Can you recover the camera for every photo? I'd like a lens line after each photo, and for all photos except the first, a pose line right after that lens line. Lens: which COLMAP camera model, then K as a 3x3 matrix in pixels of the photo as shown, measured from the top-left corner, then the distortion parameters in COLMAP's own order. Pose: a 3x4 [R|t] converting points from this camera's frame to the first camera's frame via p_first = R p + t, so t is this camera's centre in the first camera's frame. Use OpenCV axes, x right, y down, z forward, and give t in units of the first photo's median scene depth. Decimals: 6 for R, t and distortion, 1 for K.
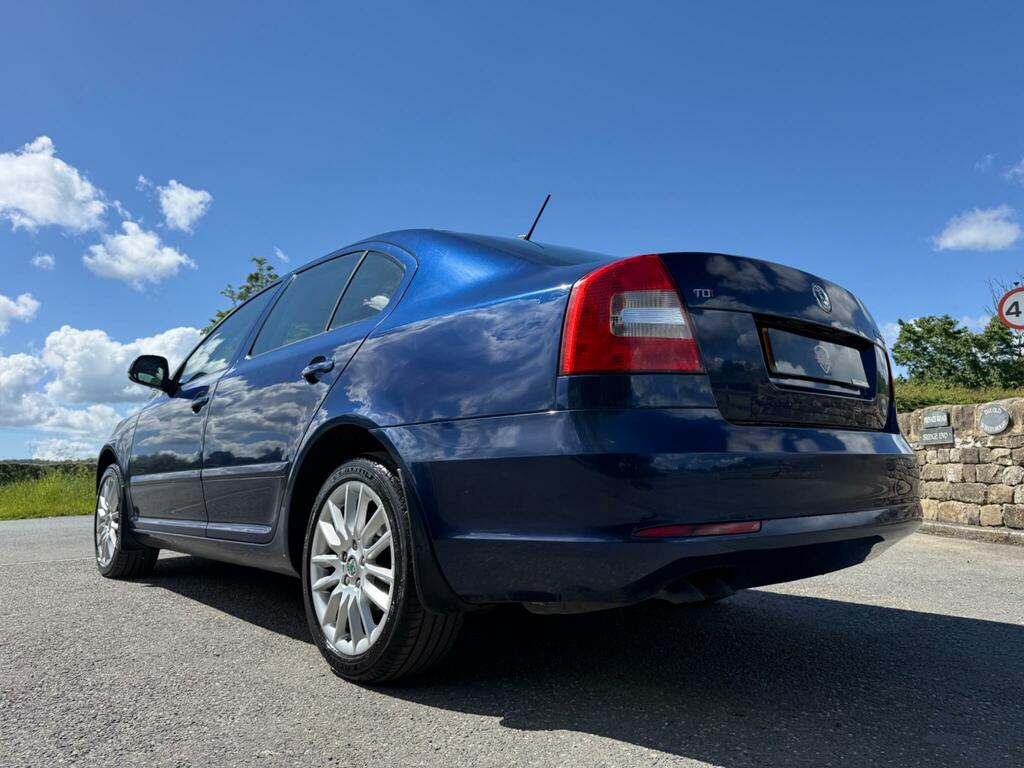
lens RADIAL K [[722.7, 0, 509.5], [0, 722.7, 389.8], [0, 0, 1]] dist [0.022395, -0.032177]
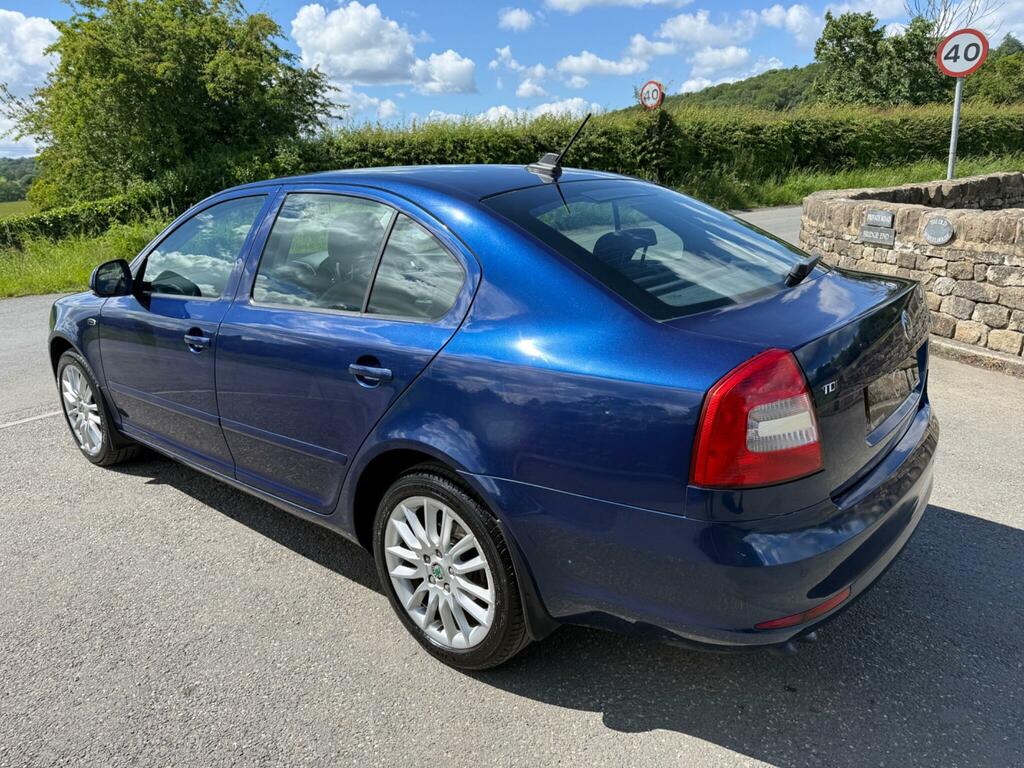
lens RADIAL K [[722.7, 0, 508.8], [0, 722.7, 394.9], [0, 0, 1]] dist [0.022395, -0.032177]
pose [[0.989751, -0.062413, 0.128442, -0.093634], [0.006106, 0.917107, 0.398595, -0.165822], [-0.142673, -0.393726, 0.908088, 0.048825]]
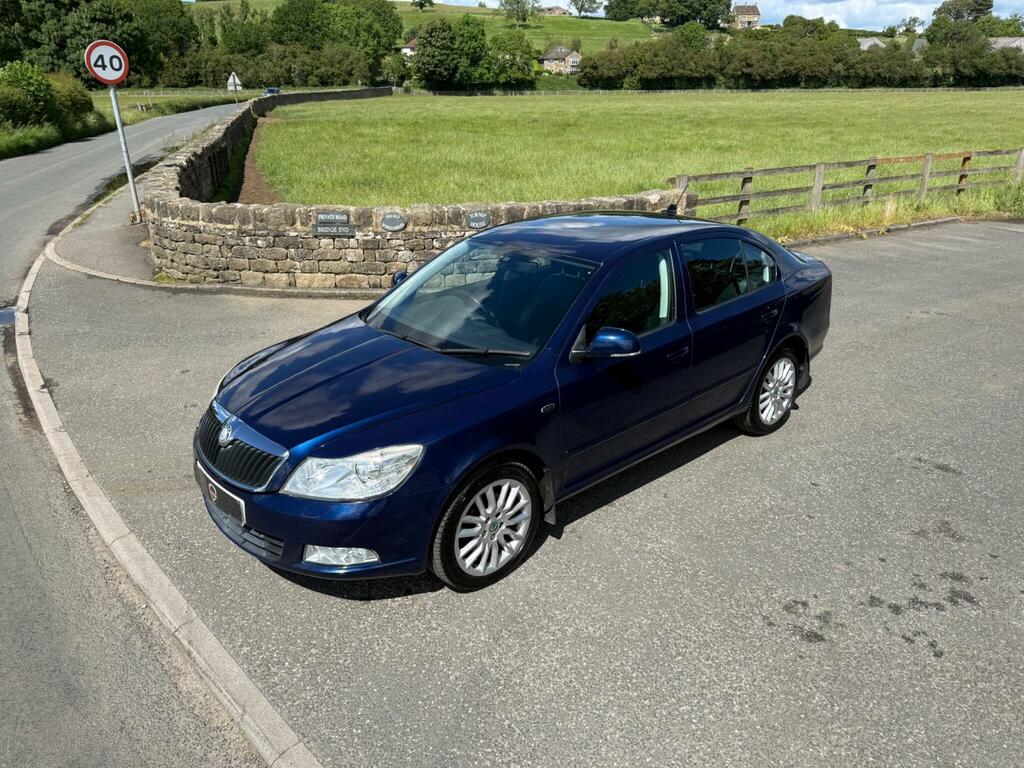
lens RADIAL K [[722.7, 0, 508.9], [0, 722.7, 386.5], [0, 0, 1]] dist [0.022395, -0.032177]
pose [[-0.008552, -0.348491, 0.937273, -0.991655], [-0.113144, 0.931625, 0.345359, -0.207623], [-0.993542, -0.103094, -0.047397, 0.801379]]
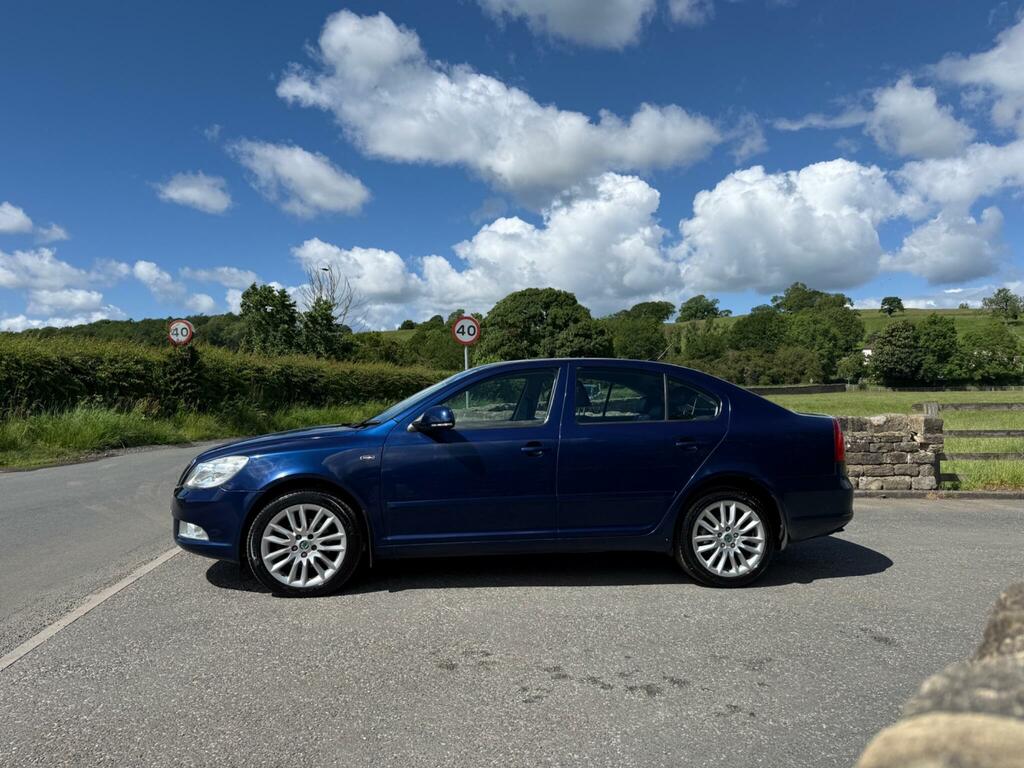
lens RADIAL K [[722.7, 0, 512.5], [0, 722.7, 384.7], [0, 0, 1]] dist [0.022395, -0.032177]
pose [[0.556064, 0.038750, 0.830235, -0.982284], [-0.102109, 0.994531, 0.021971, -0.085795], [-0.824843, -0.096992, 0.556980, 0.133569]]
